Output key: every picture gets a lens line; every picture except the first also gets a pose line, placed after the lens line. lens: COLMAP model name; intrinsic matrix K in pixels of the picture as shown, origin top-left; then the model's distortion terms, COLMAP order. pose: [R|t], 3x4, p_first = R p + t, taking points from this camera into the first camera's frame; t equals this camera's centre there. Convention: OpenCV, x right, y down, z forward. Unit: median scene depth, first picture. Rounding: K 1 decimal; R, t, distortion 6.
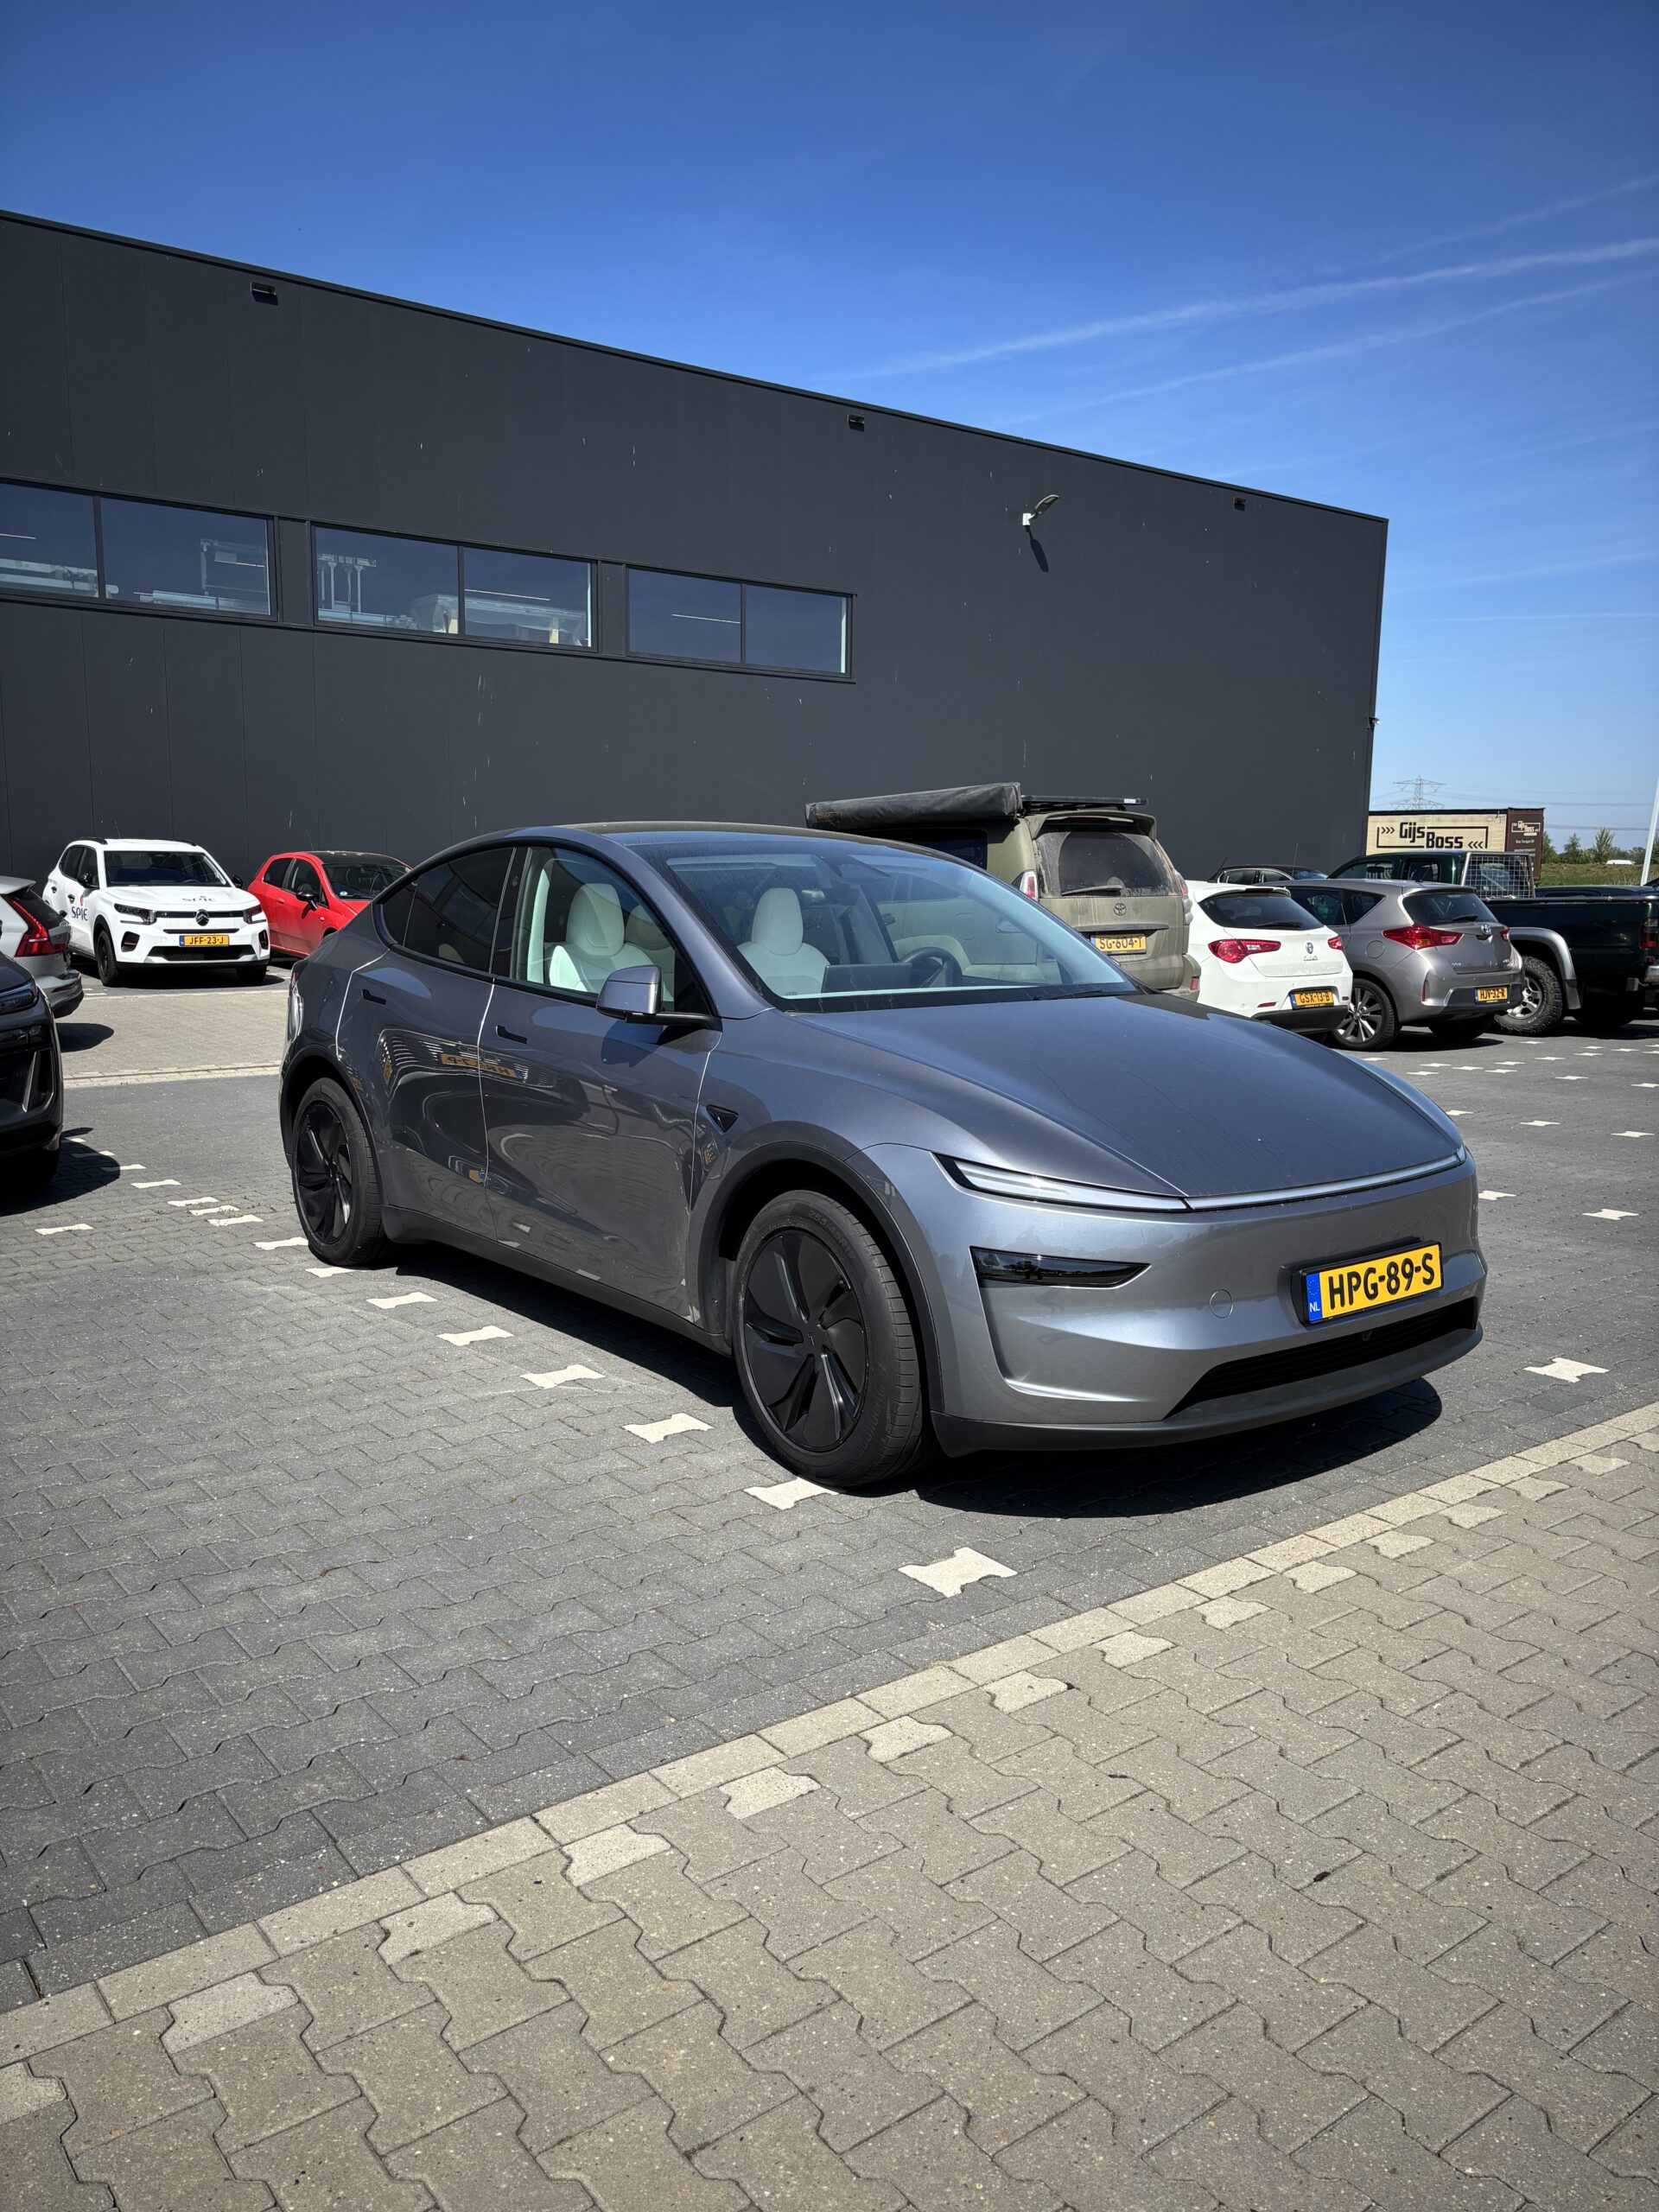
lens RADIAL K [[1689.0, 0, 811.0], [0, 1689.0, 1106.5], [0, 0, 1]] dist [0.016332, -0.016190]
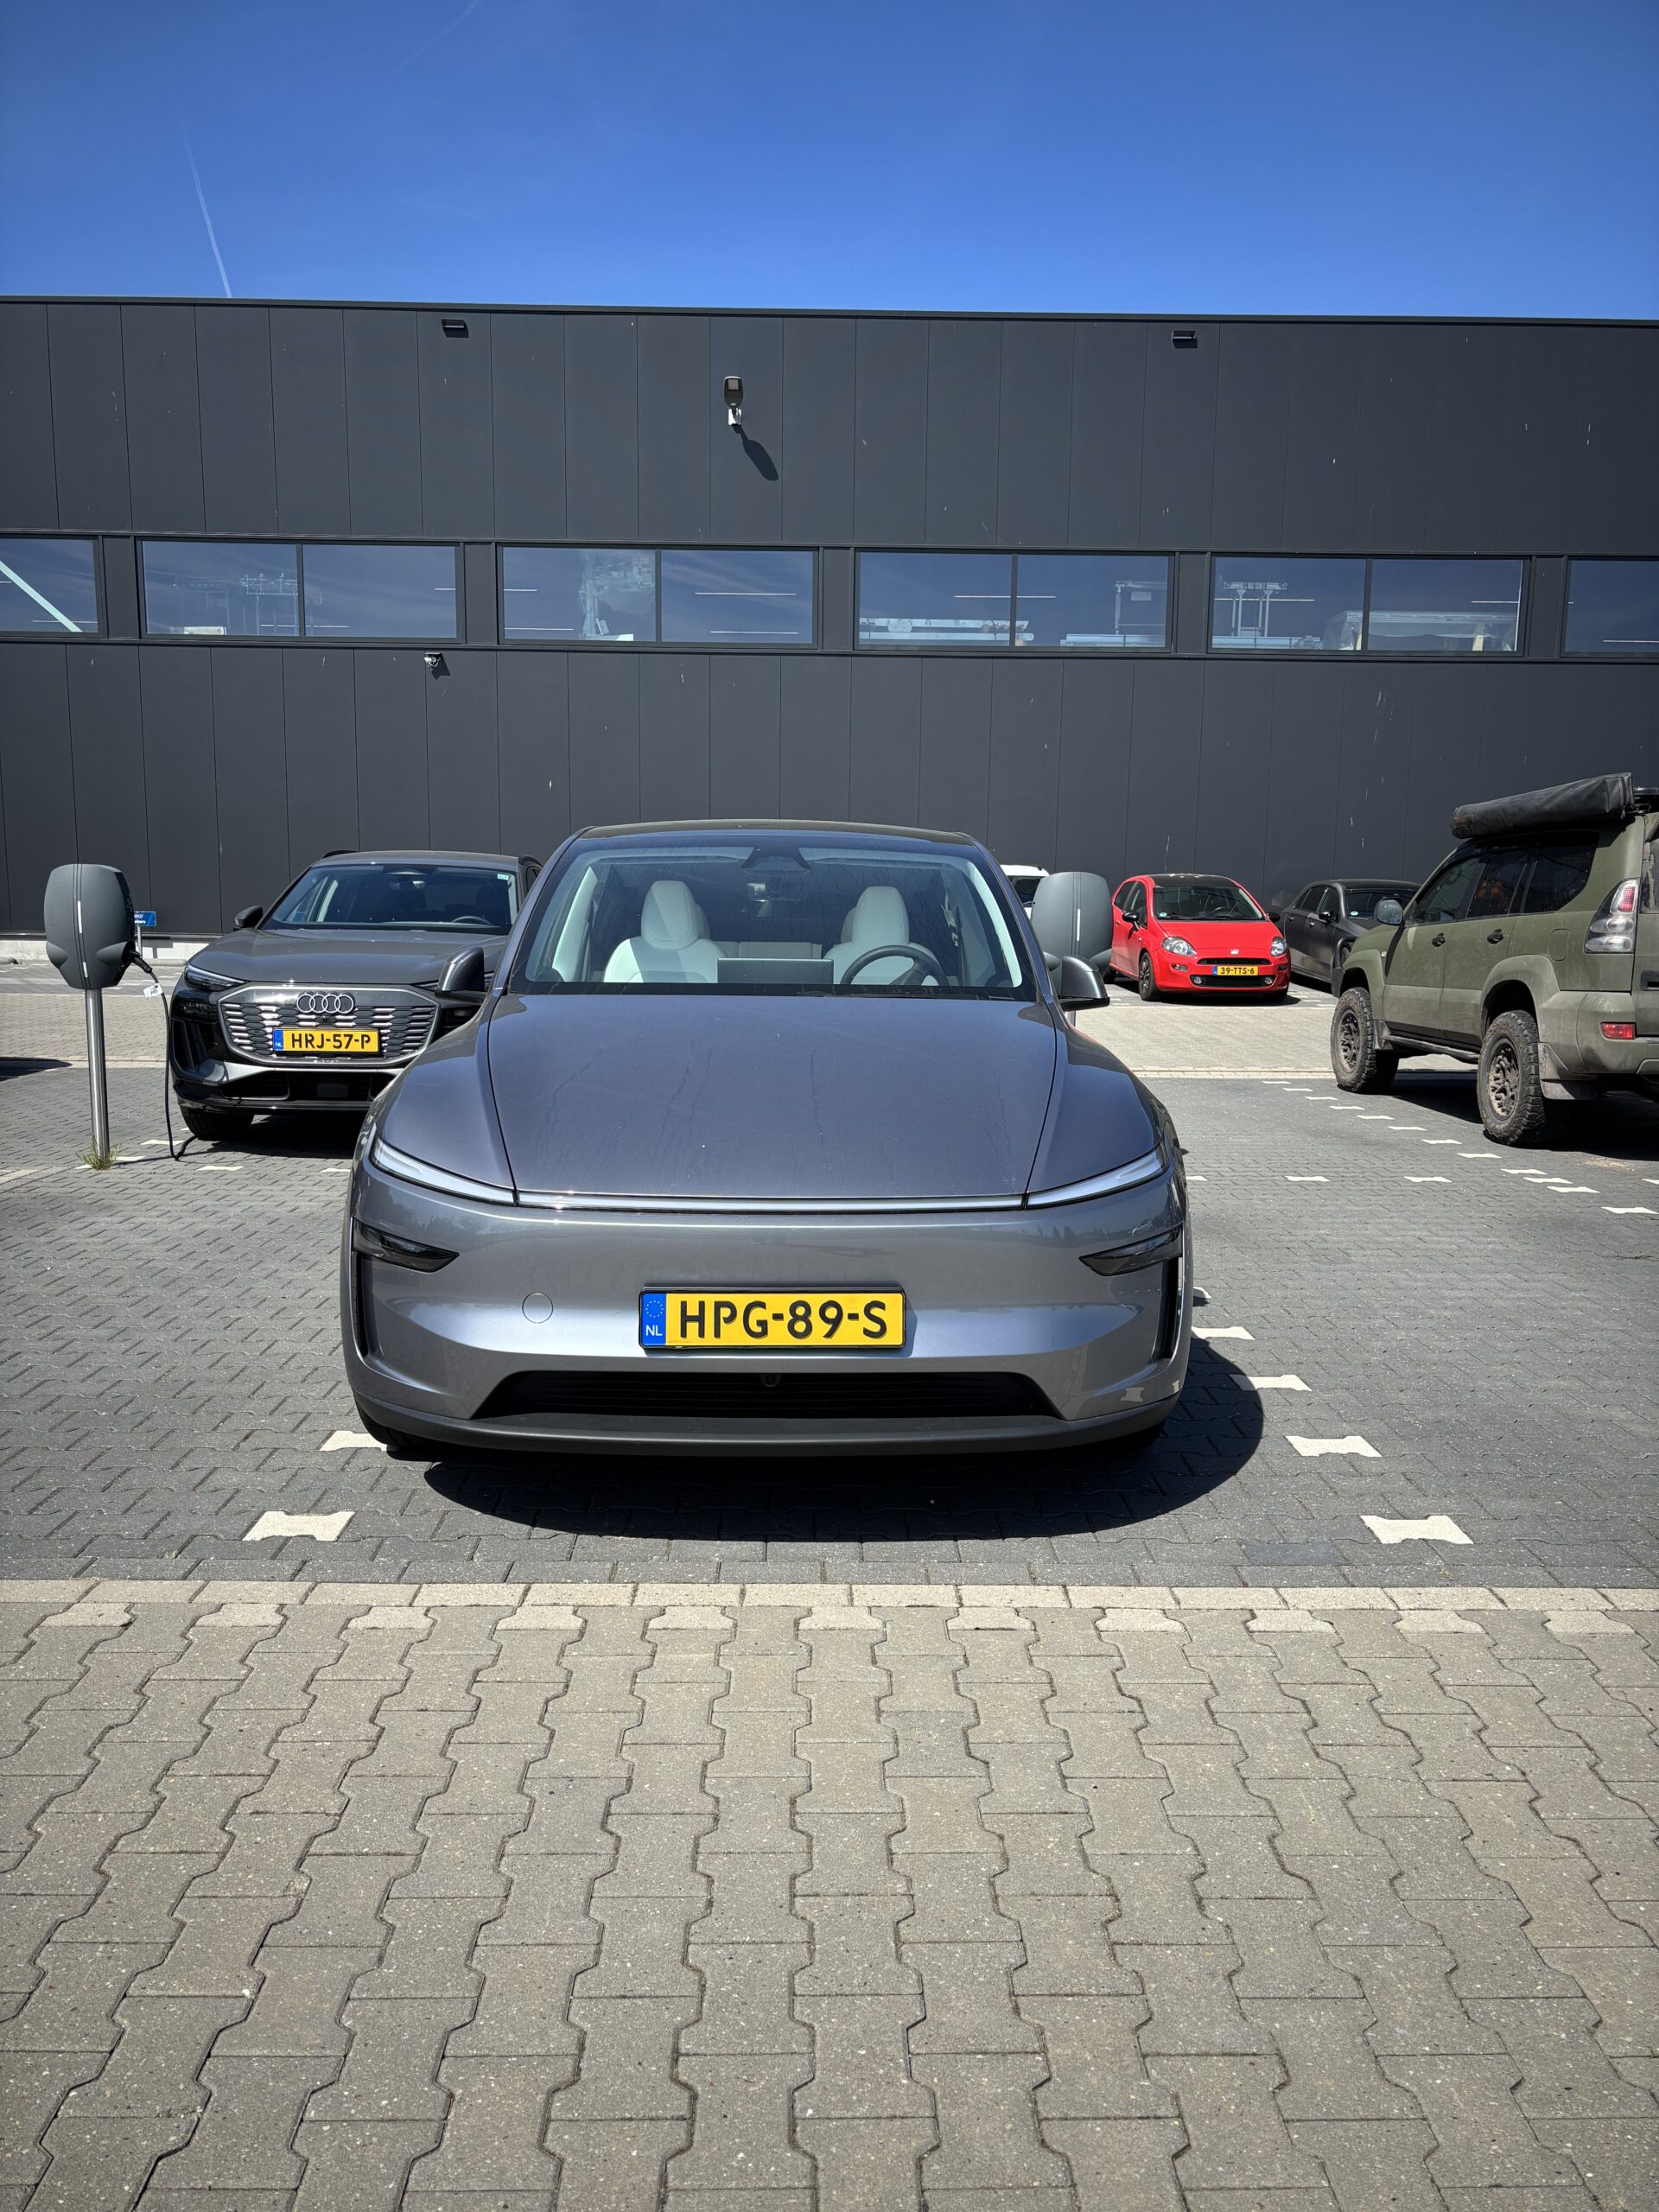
lens RADIAL K [[1689.0, 0, 811.4], [0, 1689.0, 1099.1], [0, 0, 1]] dist [0.016332, -0.016190]
pose [[0.798638, 0.073343, -0.597326, 0.811629], [-0.087160, 0.996178, 0.005782, -0.013632], [0.595466, 0.047445, 0.801978, 0.305640]]
